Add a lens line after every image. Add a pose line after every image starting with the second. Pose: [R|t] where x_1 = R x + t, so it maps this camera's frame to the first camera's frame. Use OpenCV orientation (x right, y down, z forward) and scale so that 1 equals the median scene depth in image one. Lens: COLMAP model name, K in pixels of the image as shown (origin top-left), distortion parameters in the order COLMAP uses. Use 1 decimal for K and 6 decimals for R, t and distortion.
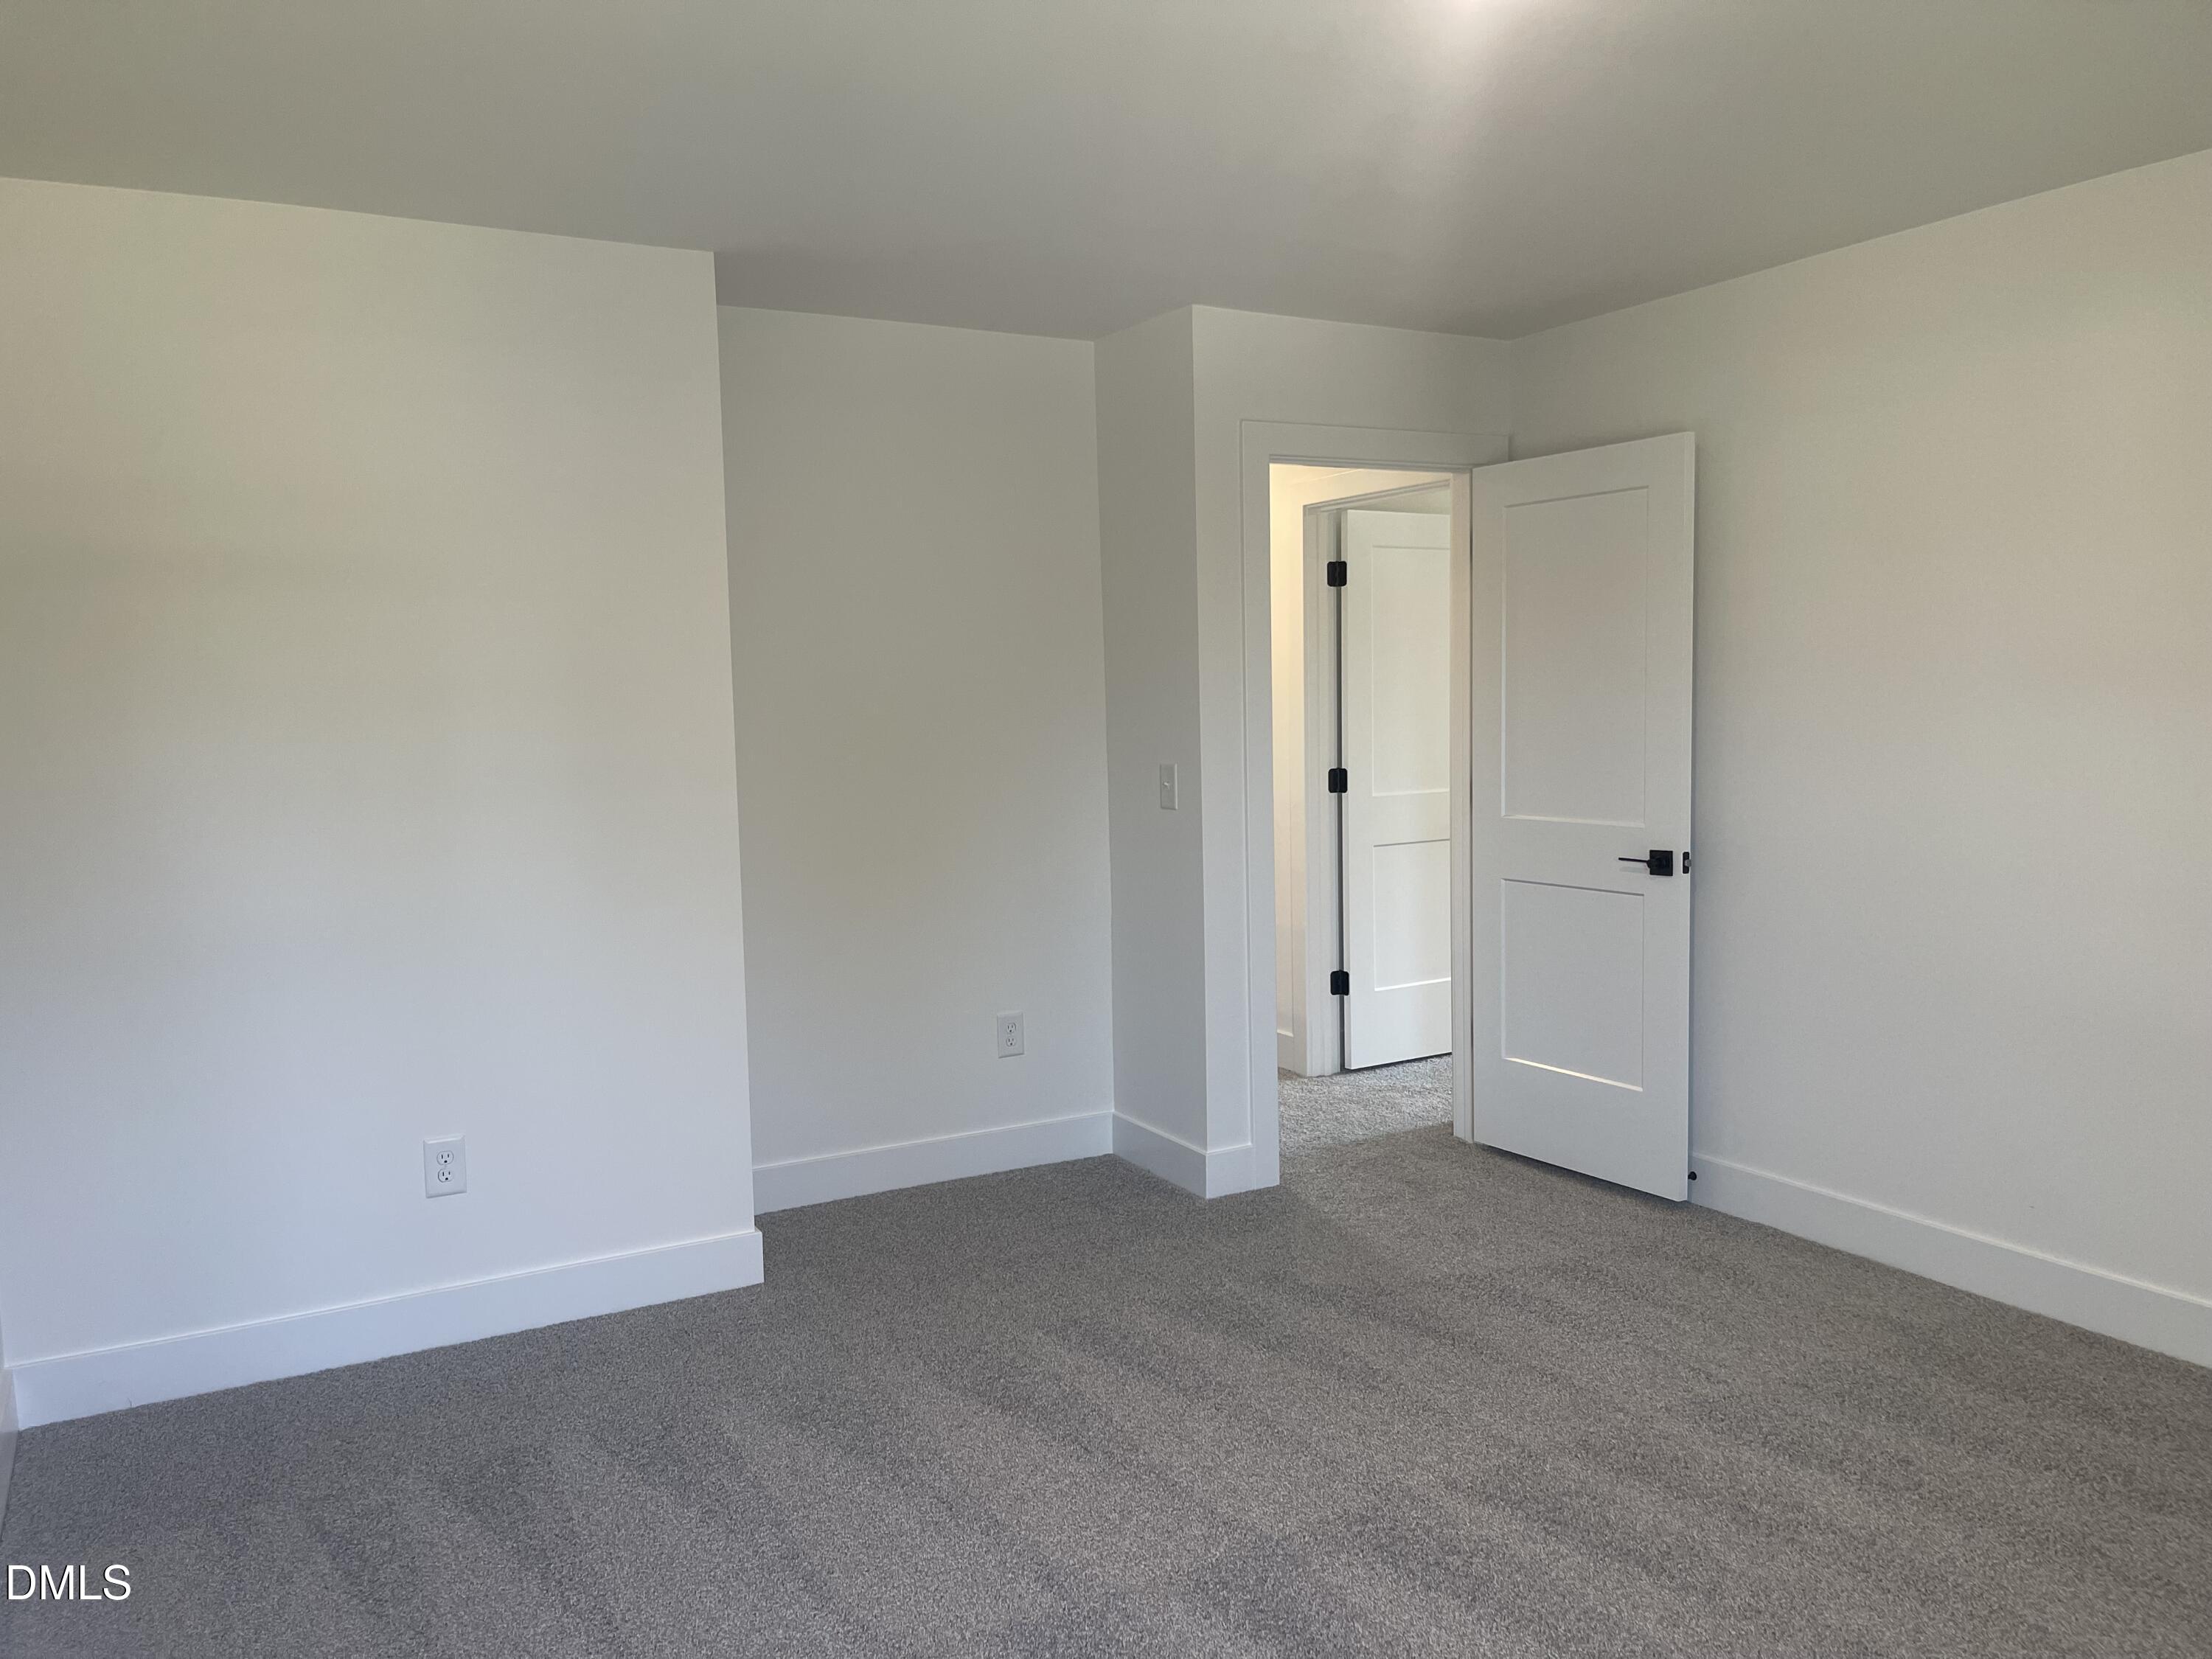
lens RADIAL K [[1699.2, 0, 1110.5], [0, 1699.2, 822.2], [0, 0, 1]] dist [0.064388, -0.085538]
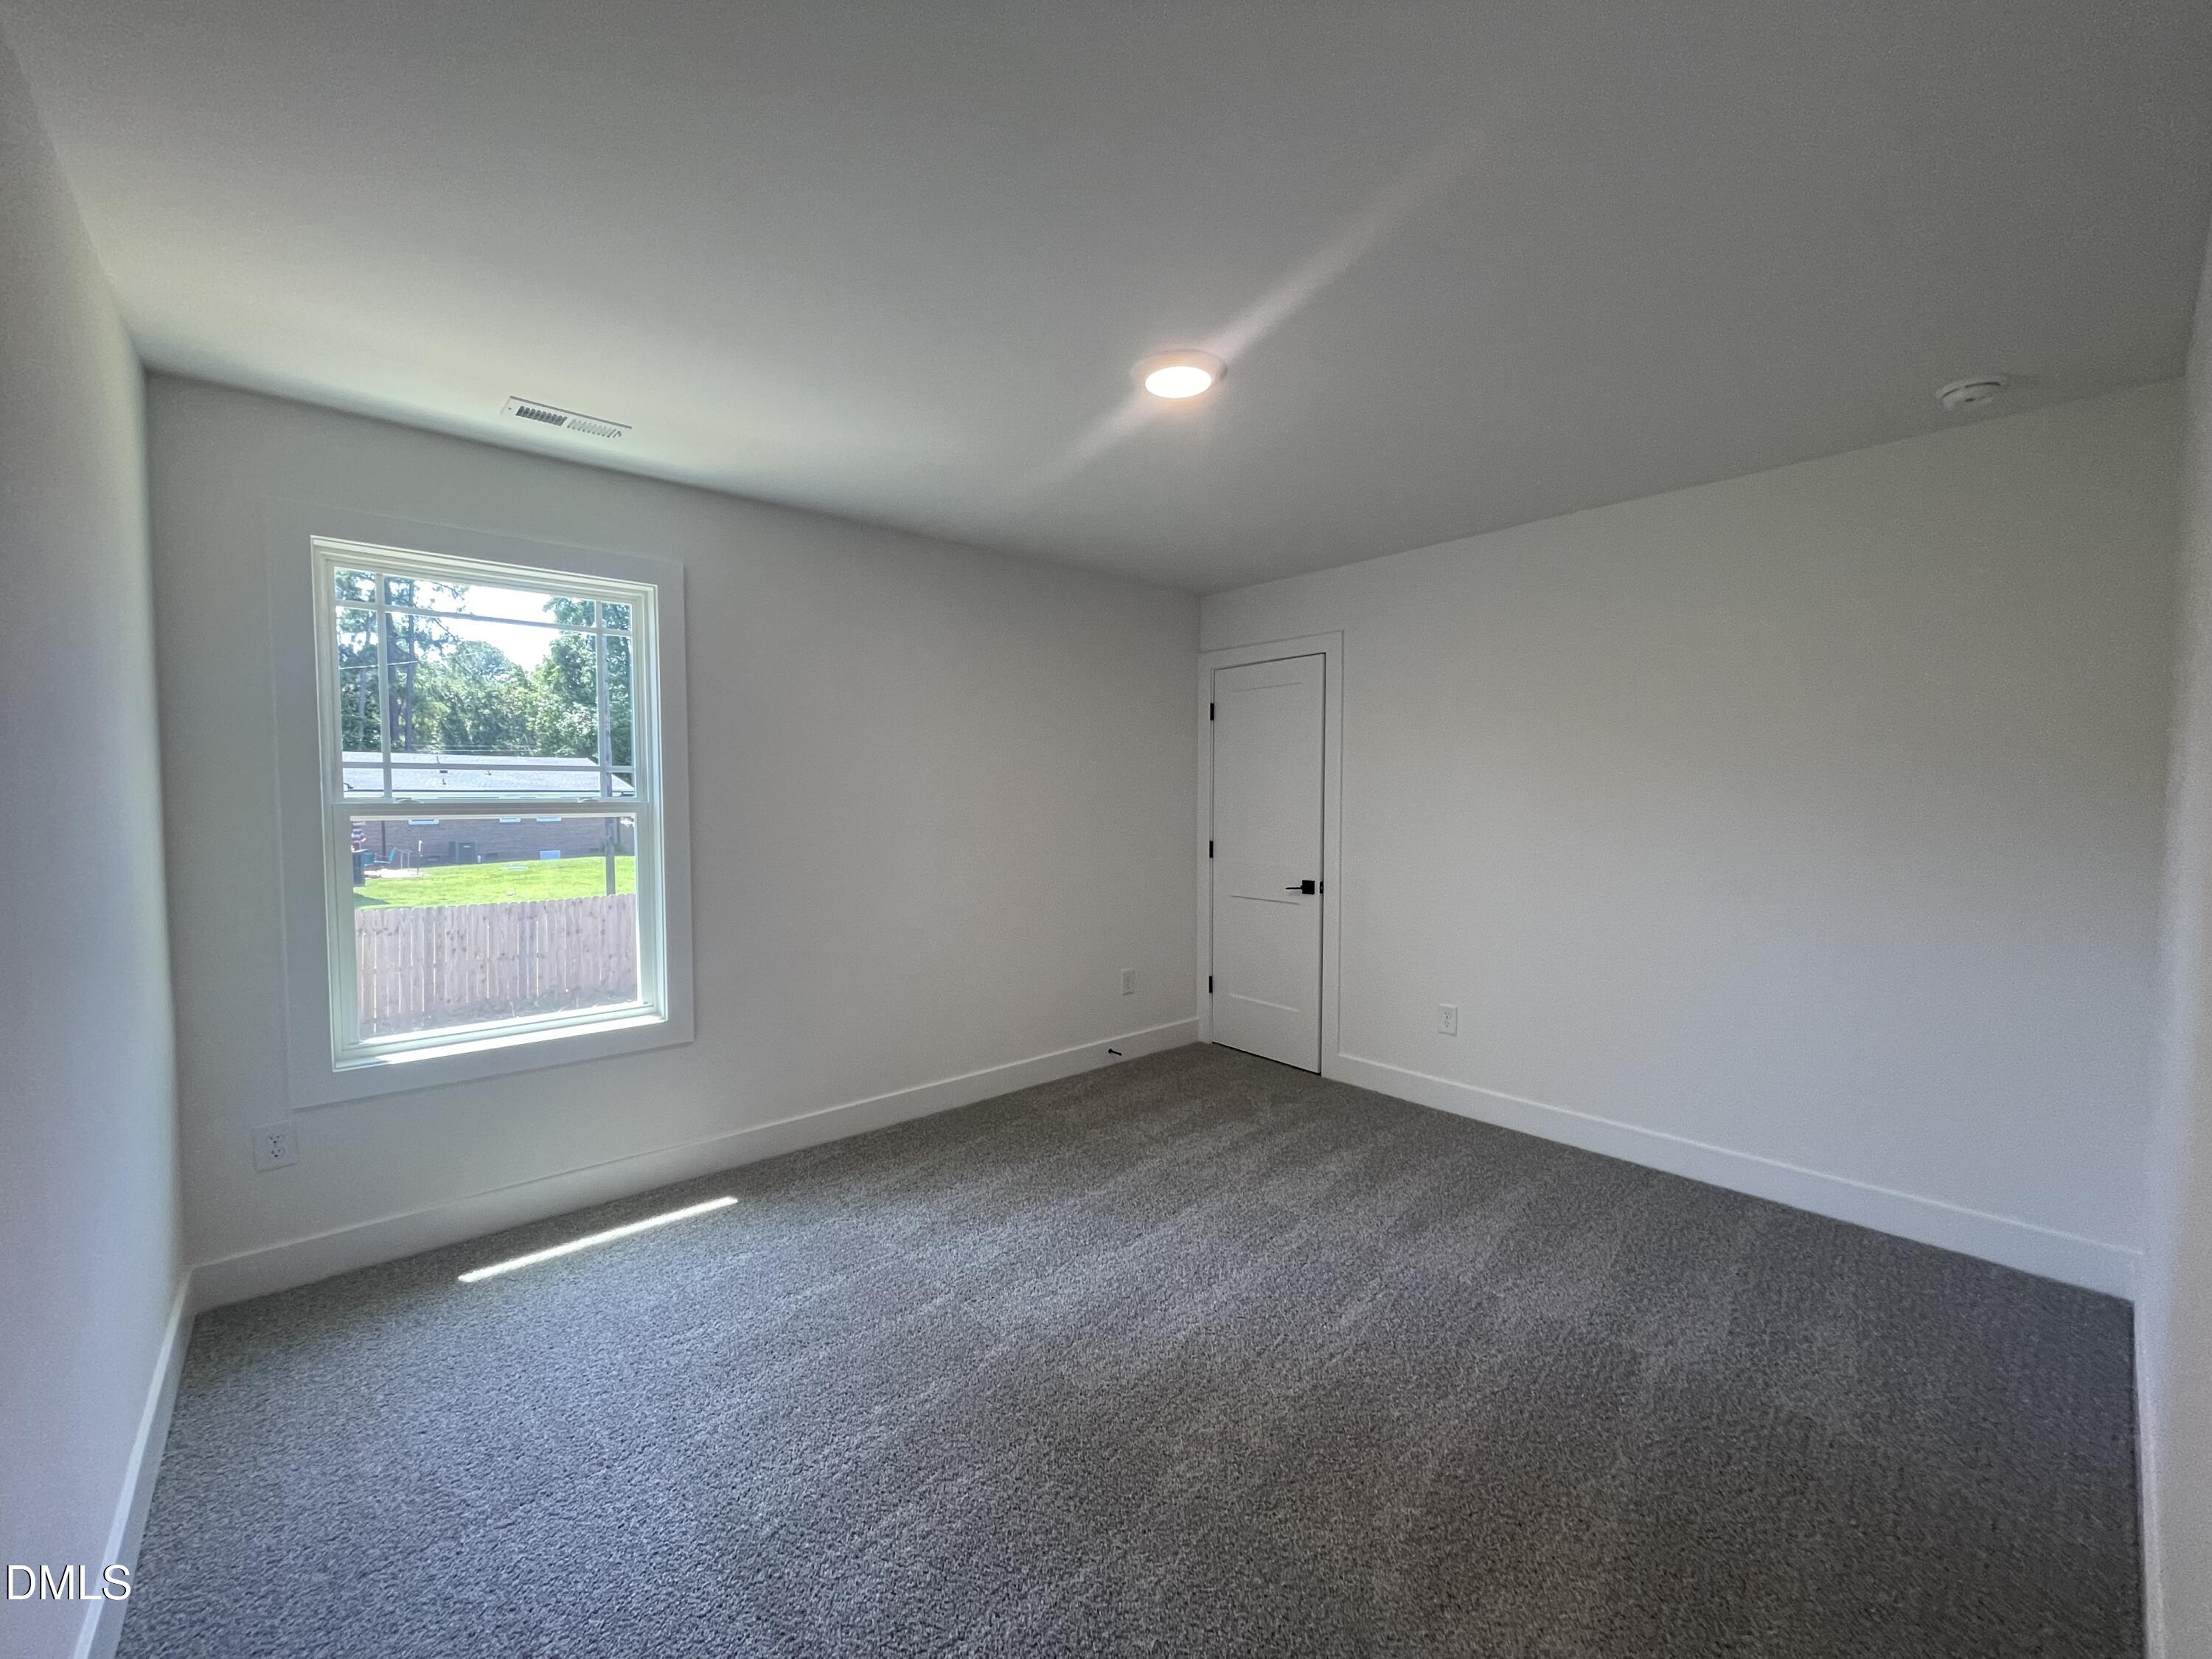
lens RADIAL K [[887.5, 0, 1096.1], [0, 887.5, 837.9], [0, 0, 1]] dist [0.003389, -0.000005]
pose [[0.979946, 0.007199, 0.199131, -0.079302], [-0.002634, 0.999728, -0.023176, -0.006284], [-0.199244, 0.022186, 0.979699, 0.135532]]
